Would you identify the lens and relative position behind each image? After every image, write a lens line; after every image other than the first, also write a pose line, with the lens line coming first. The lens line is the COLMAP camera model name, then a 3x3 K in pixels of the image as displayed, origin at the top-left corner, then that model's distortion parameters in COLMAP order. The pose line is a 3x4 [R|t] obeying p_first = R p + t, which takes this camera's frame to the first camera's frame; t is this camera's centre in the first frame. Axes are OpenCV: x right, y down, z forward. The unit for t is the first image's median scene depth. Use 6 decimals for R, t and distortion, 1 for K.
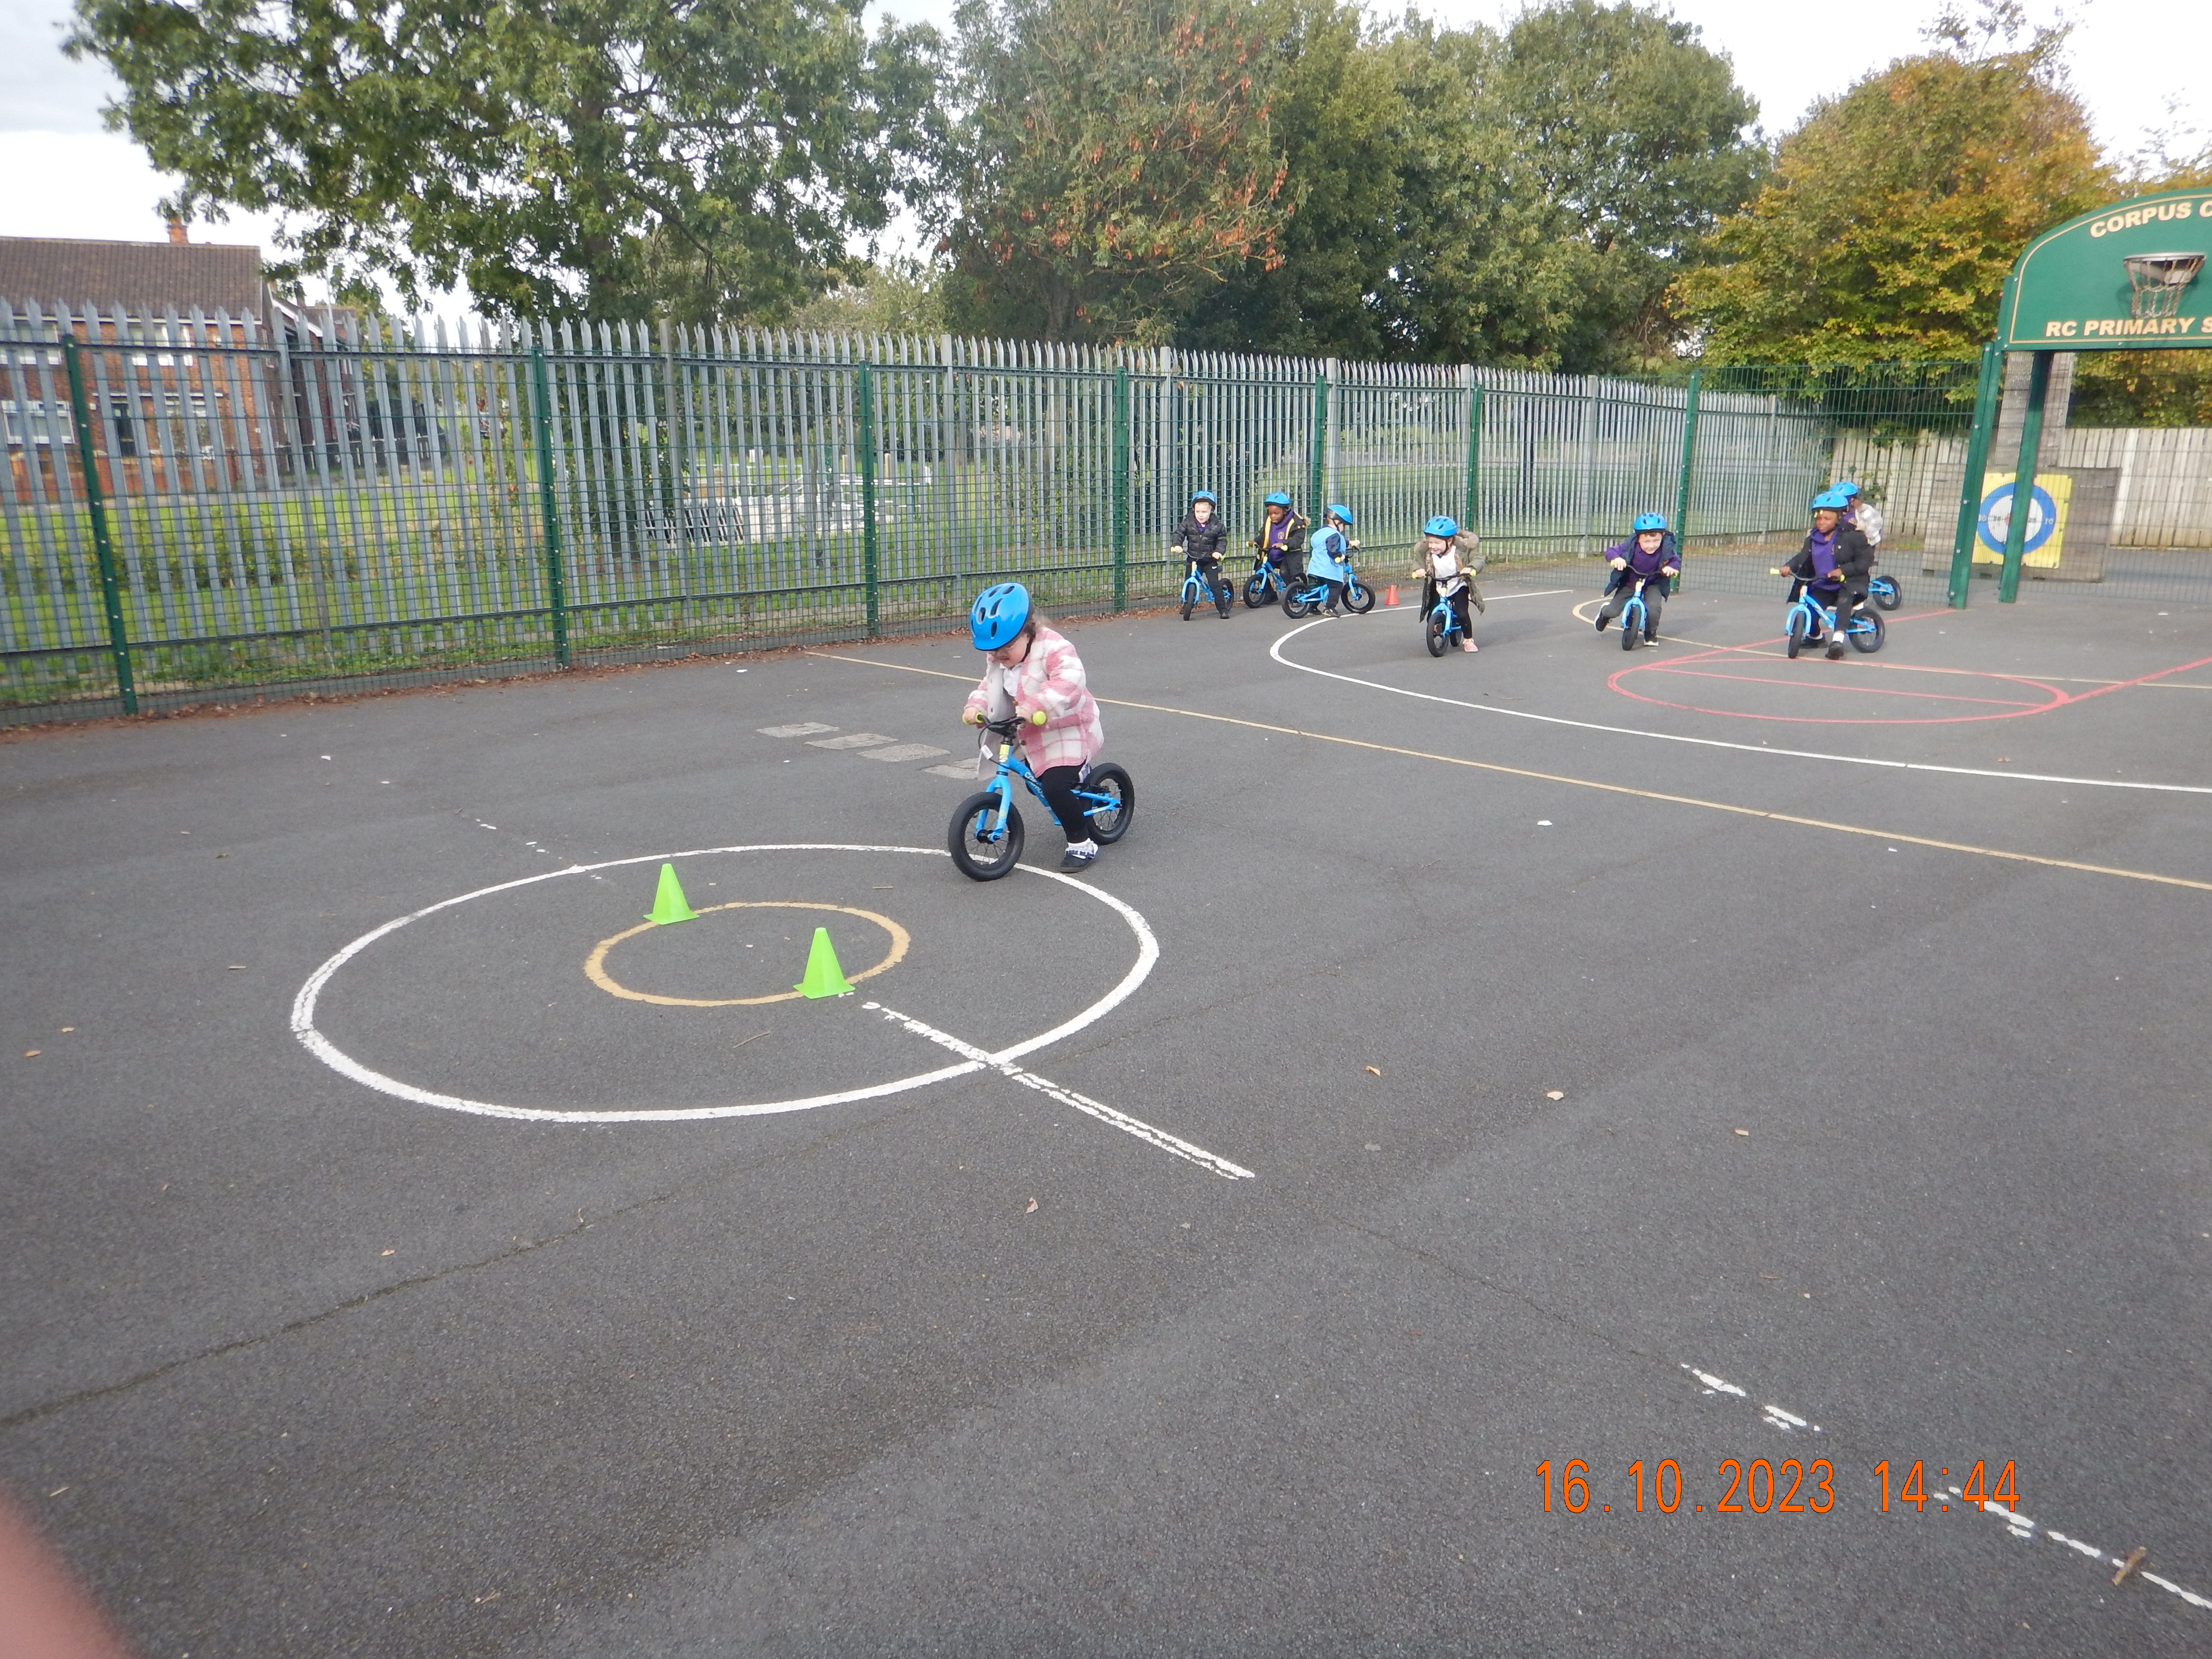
lens RADIAL K [[1555.4, 0, 1106.0], [0, 1555.4, 829.5], [0, 0, 1]] dist [0.008331, -0.008708]
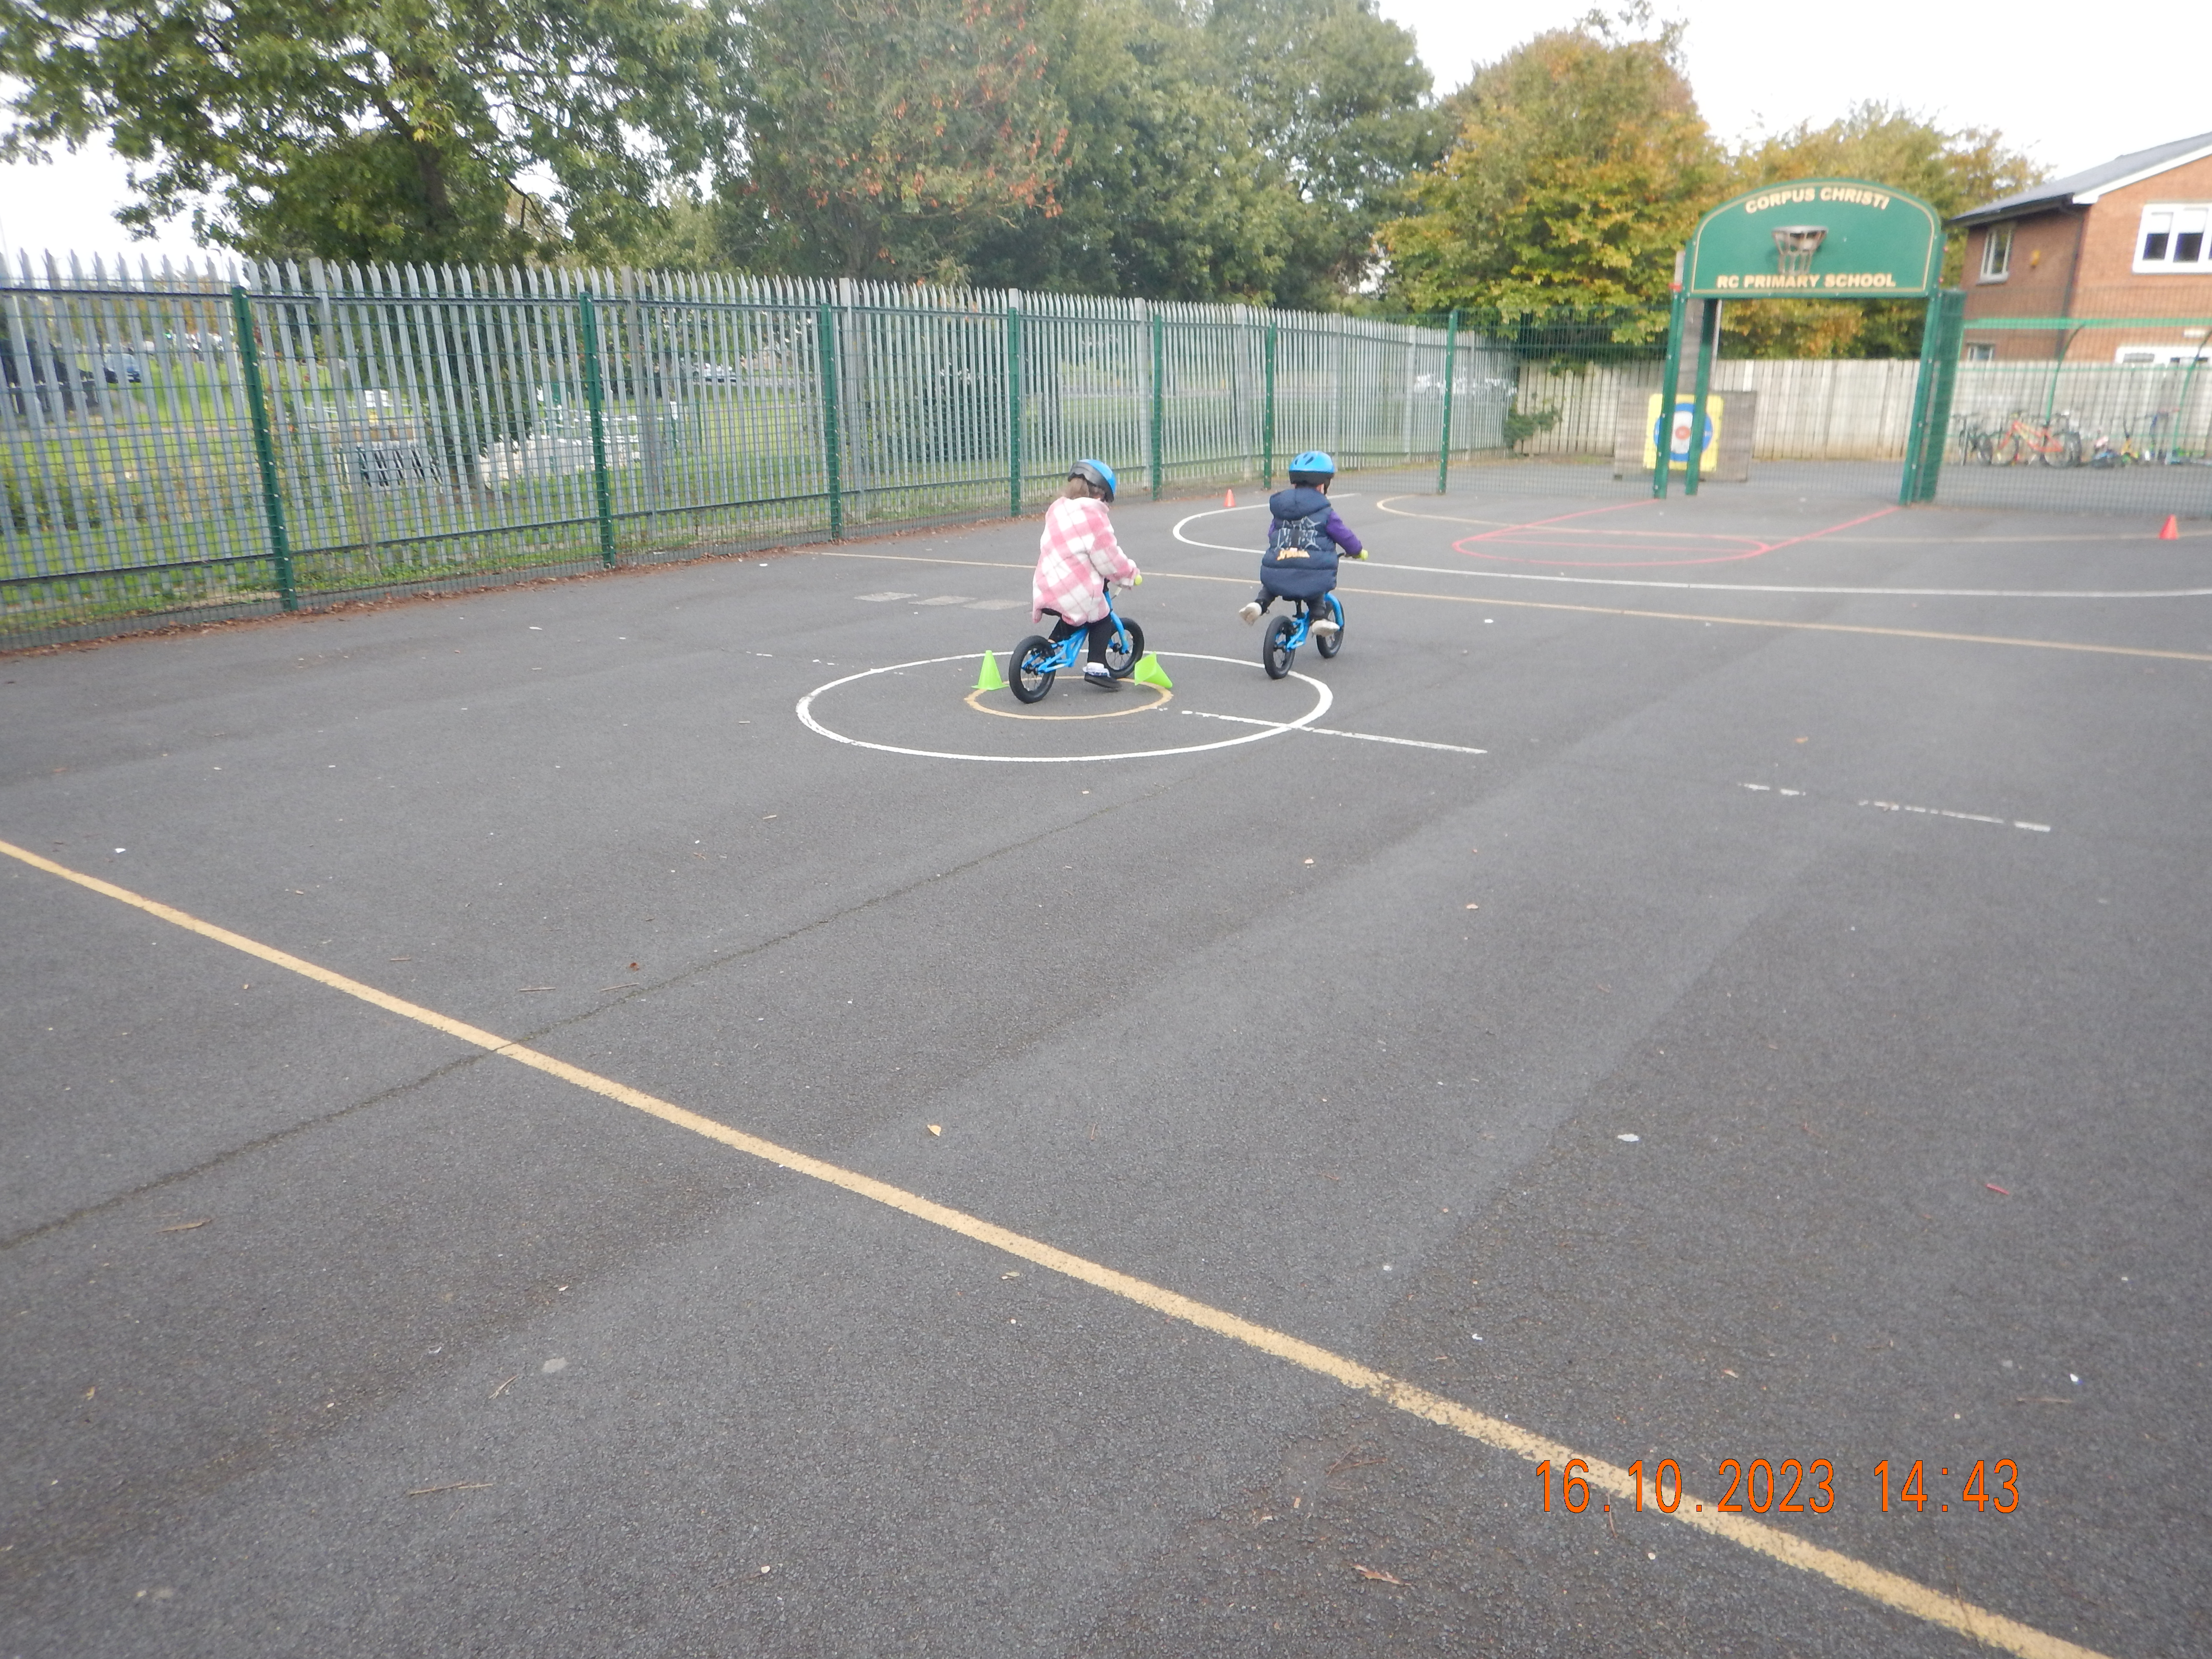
lens RADIAL K [[1496.8, 0, 1075.5], [0, 1496.8, 871.4], [0, 0, 1]] dist [-0.024897, 0.005338]
pose [[0.982372, -0.064208, 0.175564, -0.140589], [0.050528, 0.995407, 0.081311, 0.034537], [-0.179979, -0.071006, 0.981104, -0.131304]]
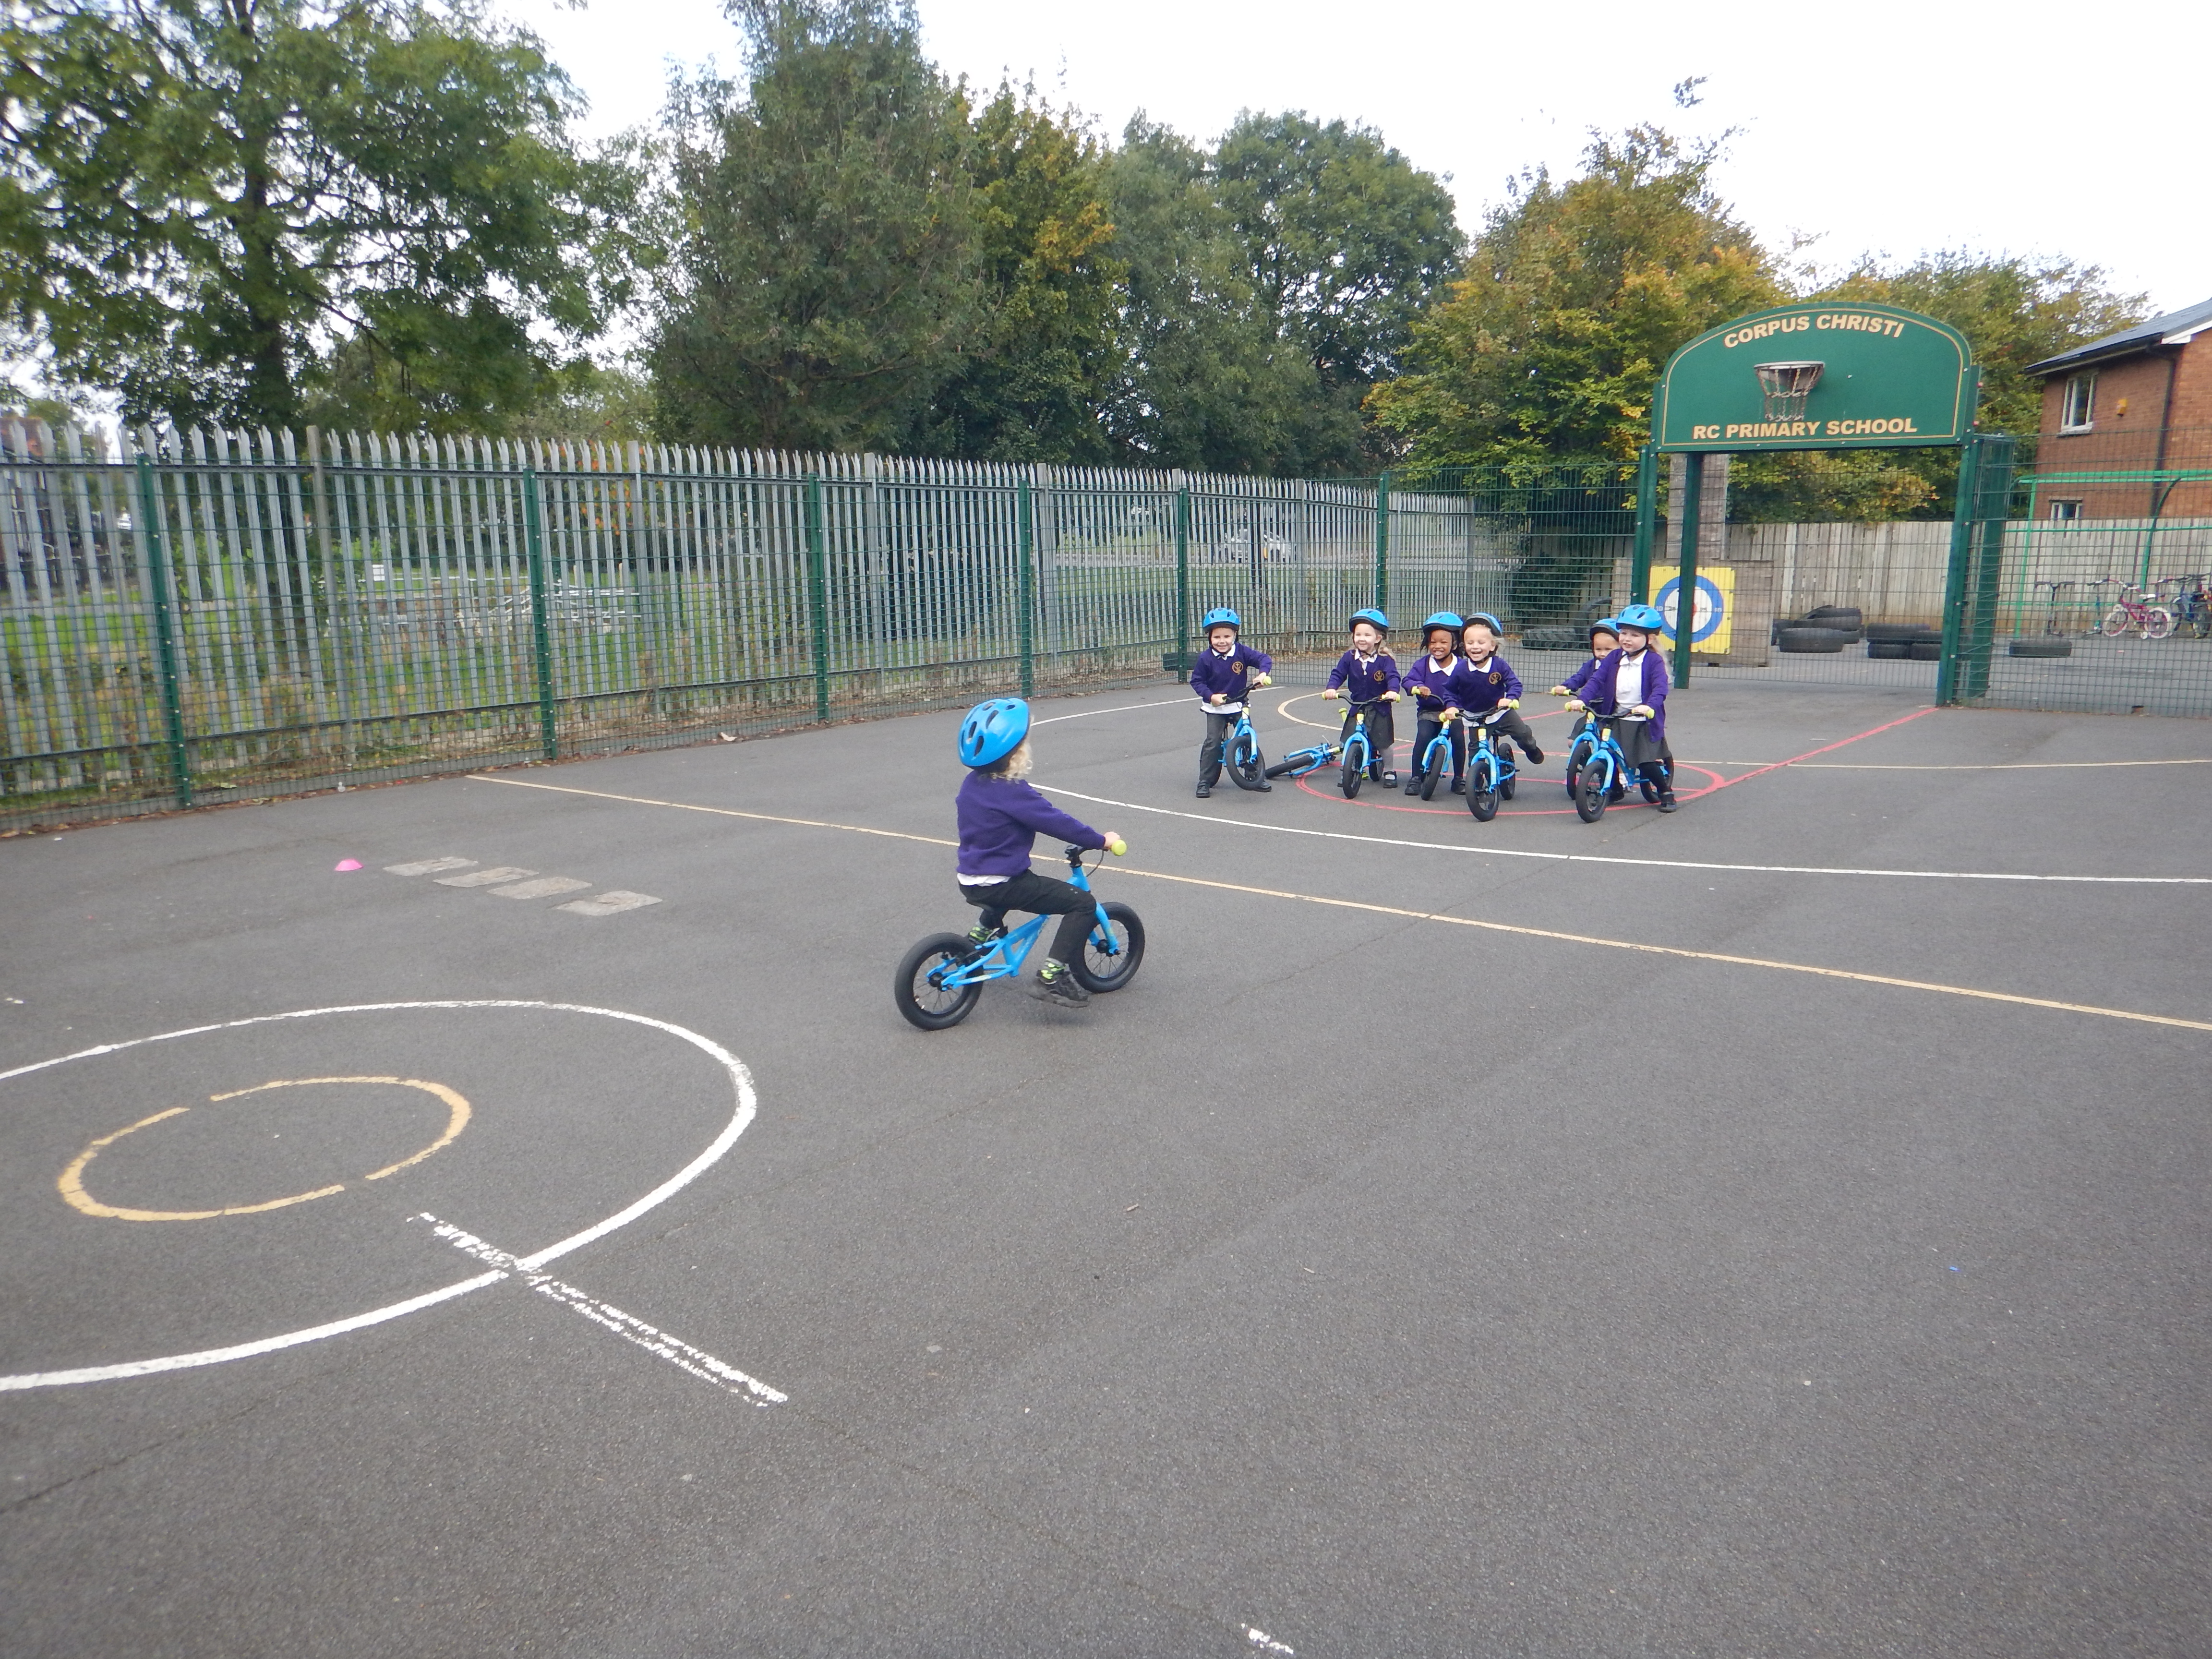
lens RADIAL K [[1555.4, 0, 1106.0], [0, 1555.4, 829.5], [0, 0, 1]] dist [0.008331, -0.008708]
pose [[0.988236, -0.040027, 0.147605, 0.031572], [0.049396, 0.996954, -0.060361, -0.005847], [-0.144739, 0.066942, 0.987203, 0.022923]]
